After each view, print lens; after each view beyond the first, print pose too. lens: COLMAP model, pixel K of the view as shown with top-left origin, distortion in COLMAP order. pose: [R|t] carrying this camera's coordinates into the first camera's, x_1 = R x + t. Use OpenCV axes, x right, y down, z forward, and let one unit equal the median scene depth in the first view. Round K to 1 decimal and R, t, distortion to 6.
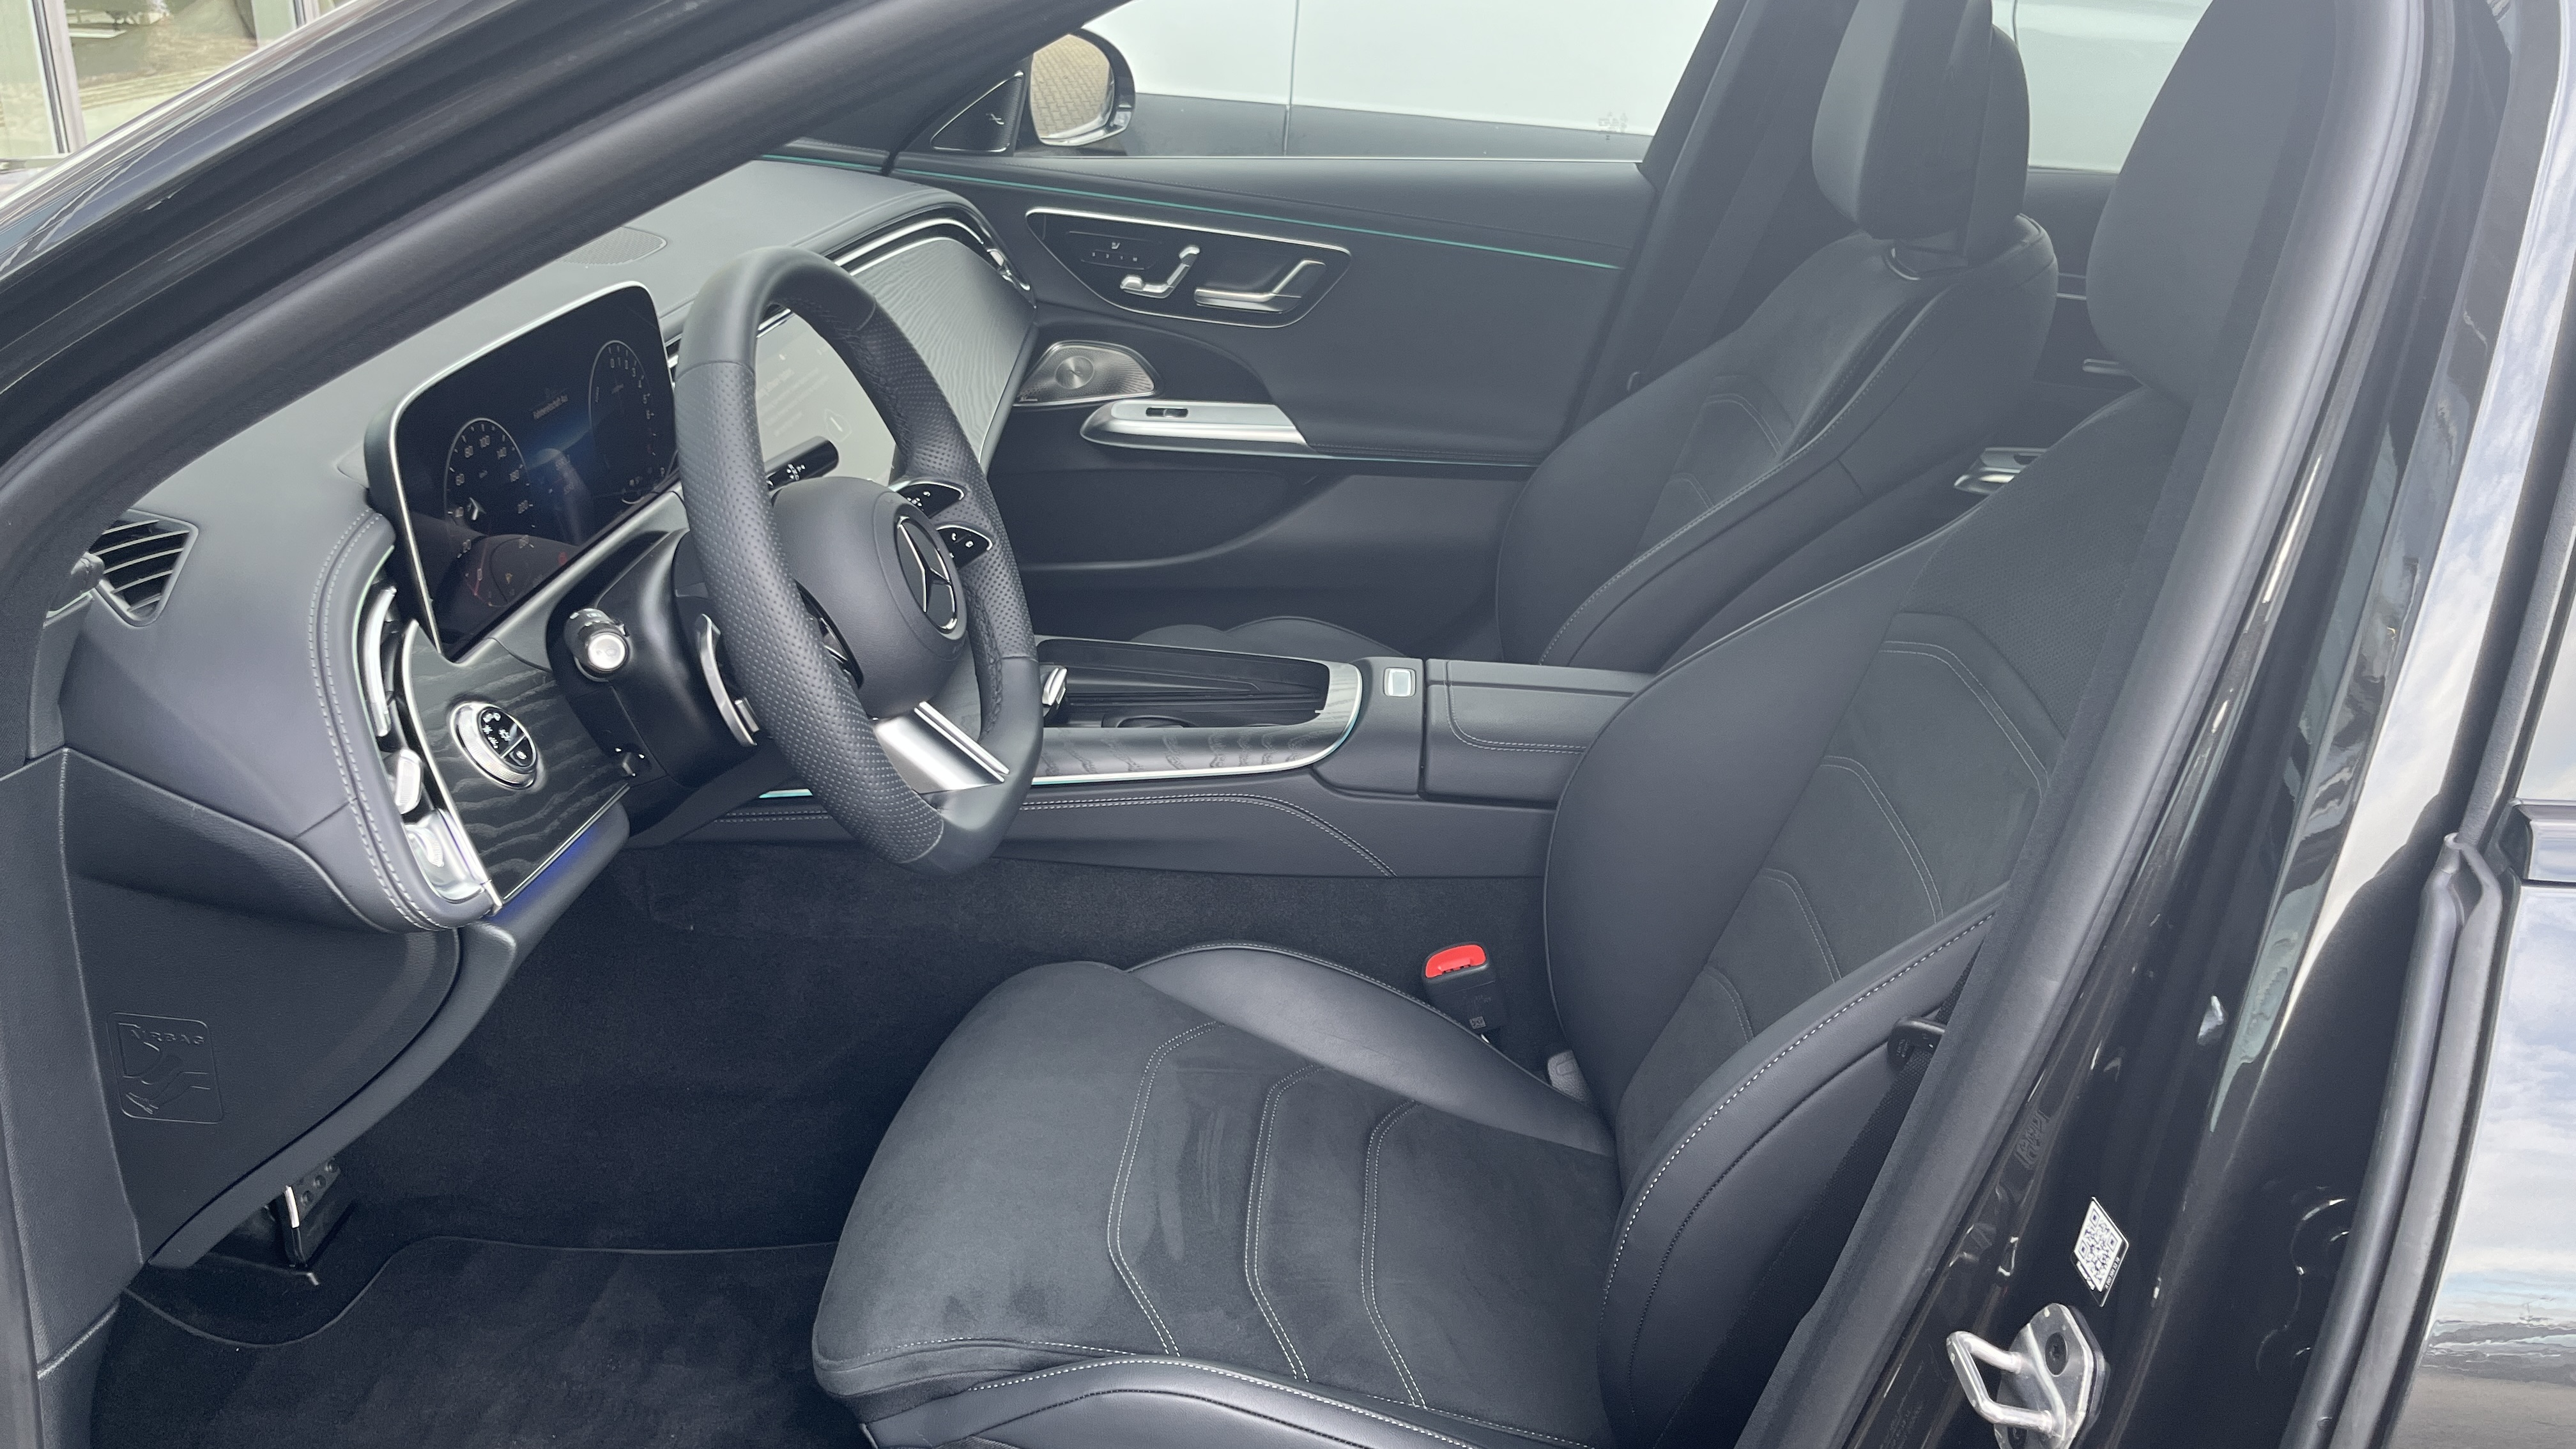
lens RADIAL K [[1908.6, 0, 1259.0], [0, 1908.6, 722.7], [0, 0, 1]] dist [0.068550, -0.102401]
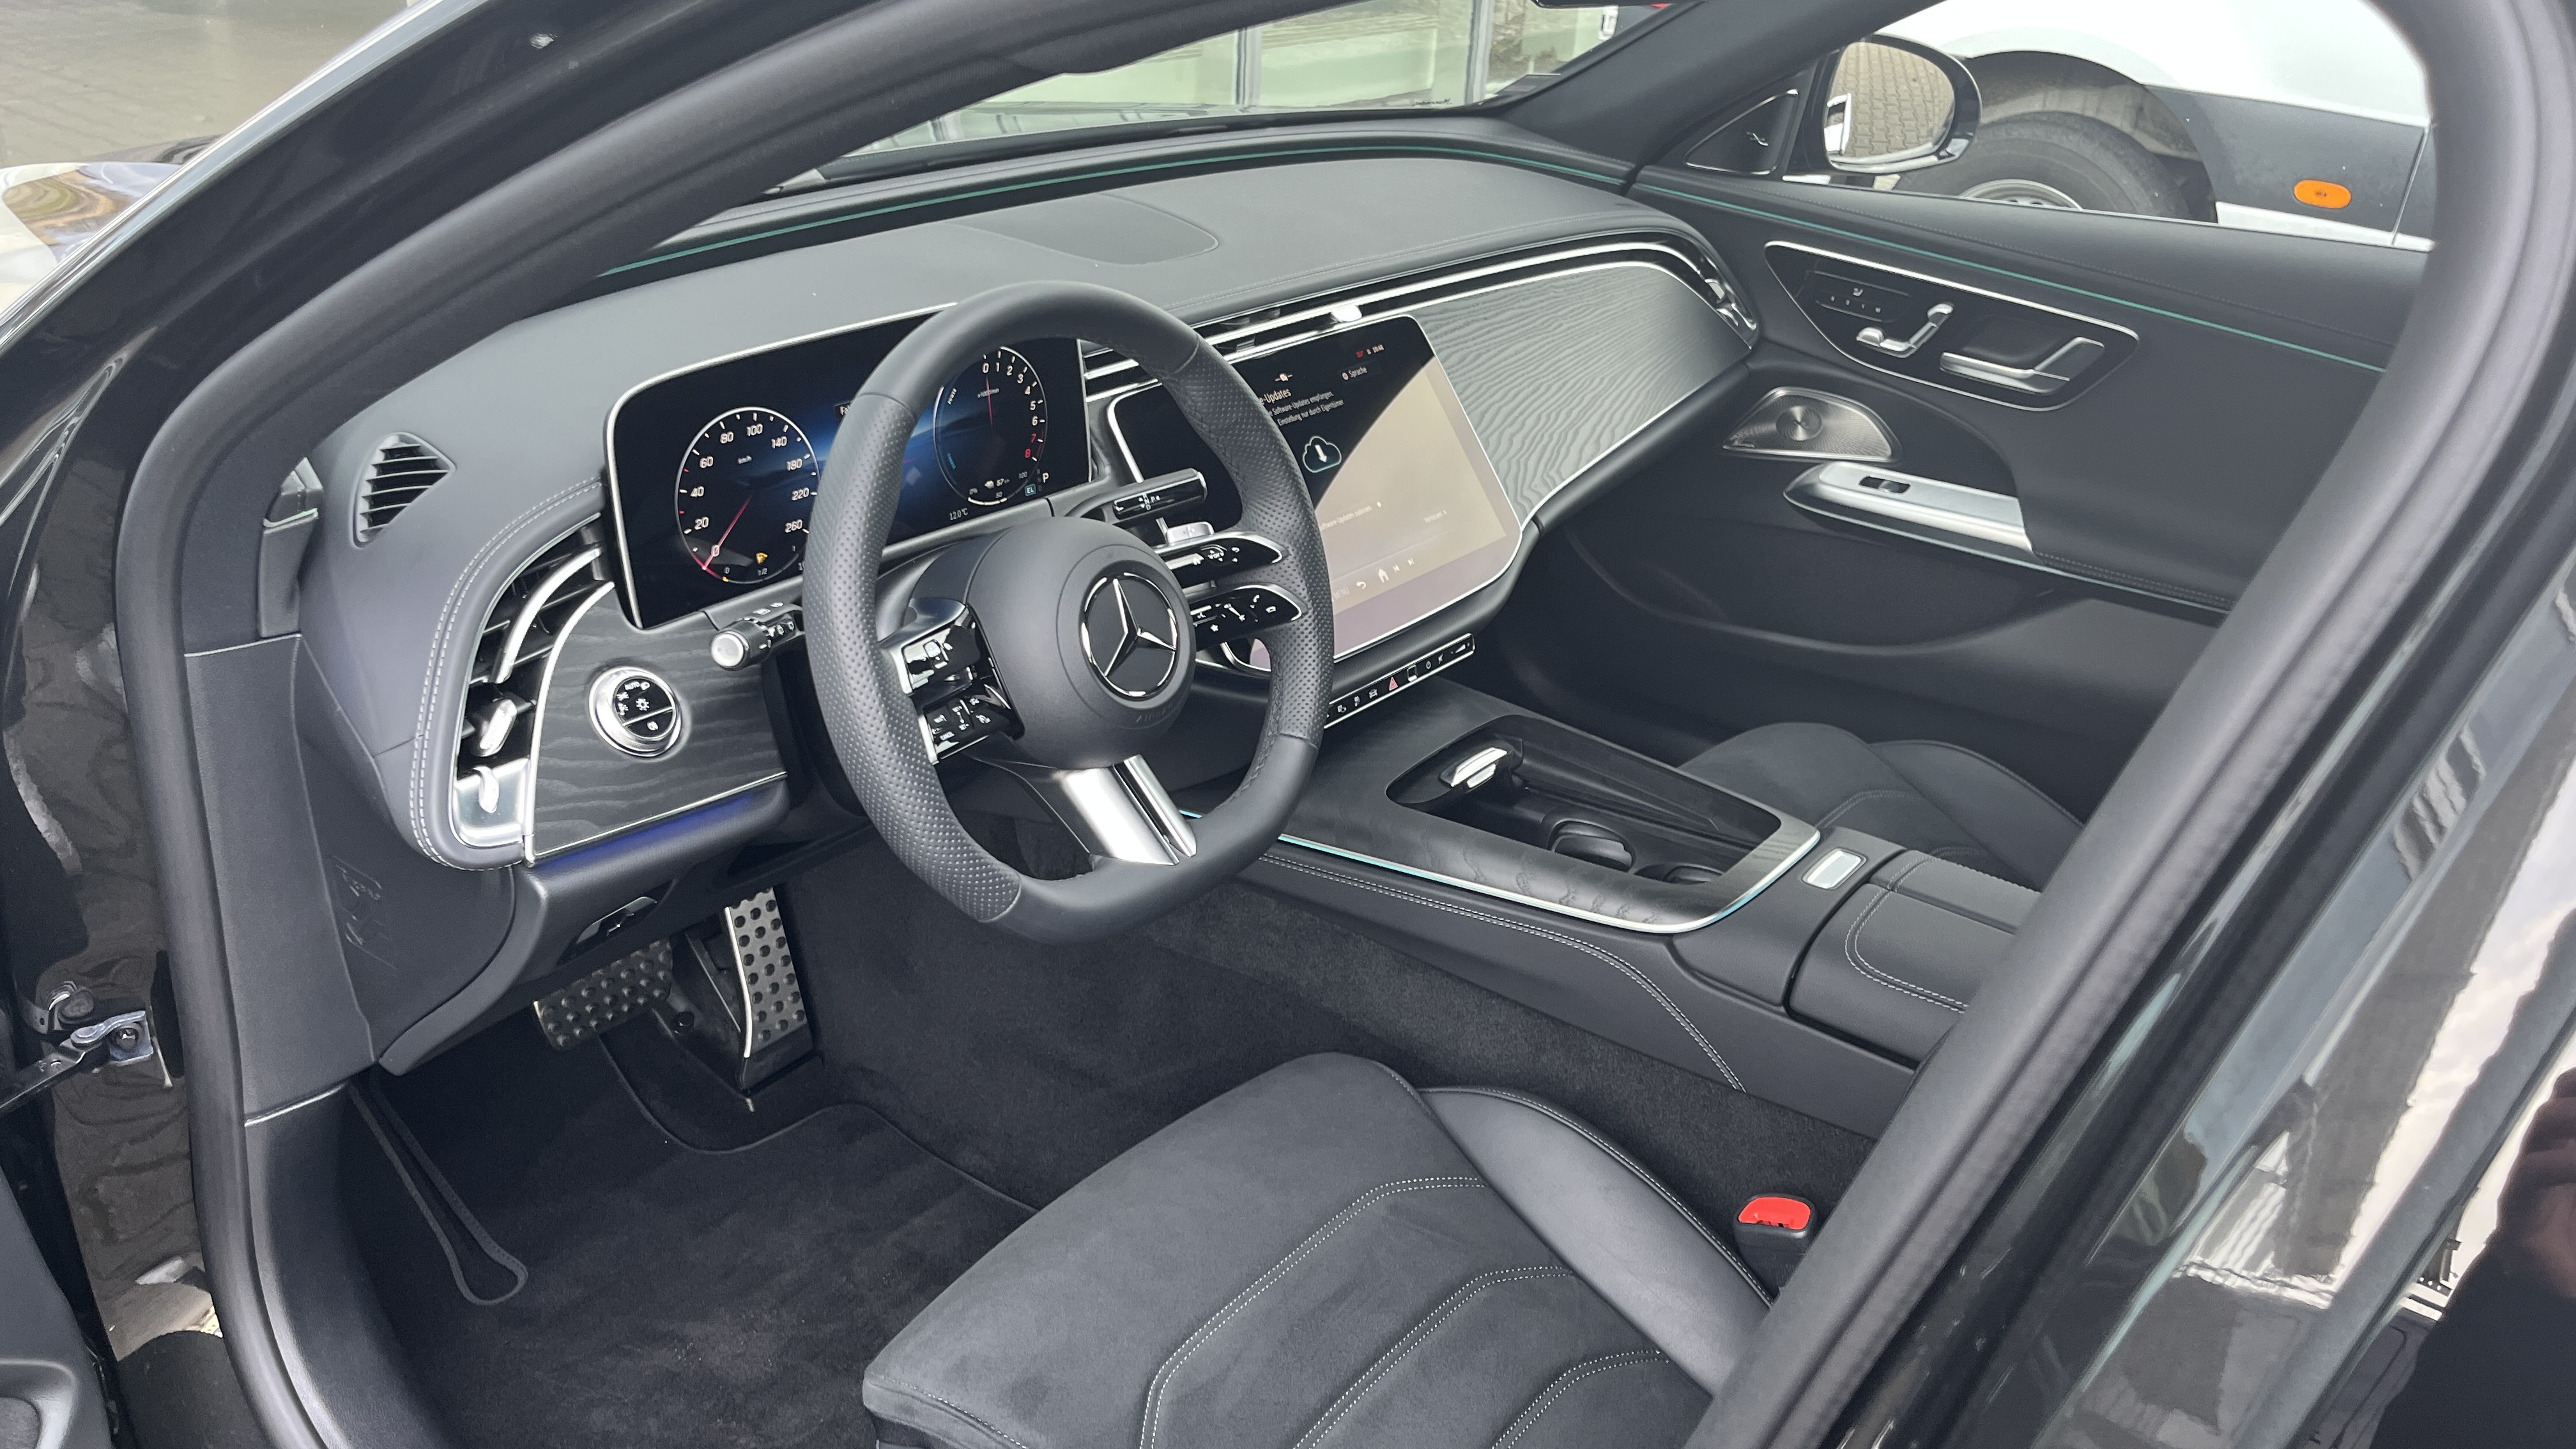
lens RADIAL K [[1908.6, 0, 1259.0], [0, 1908.6, 722.7], [0, 0, 1]] dist [0.068550, -0.102401]
pose [[0.834246, 0.242943, -0.494987, 0.182845], [-0.233496, 0.968893, 0.082006, -0.064717], [0.499513, 0.047164, 0.865022, 0.103199]]
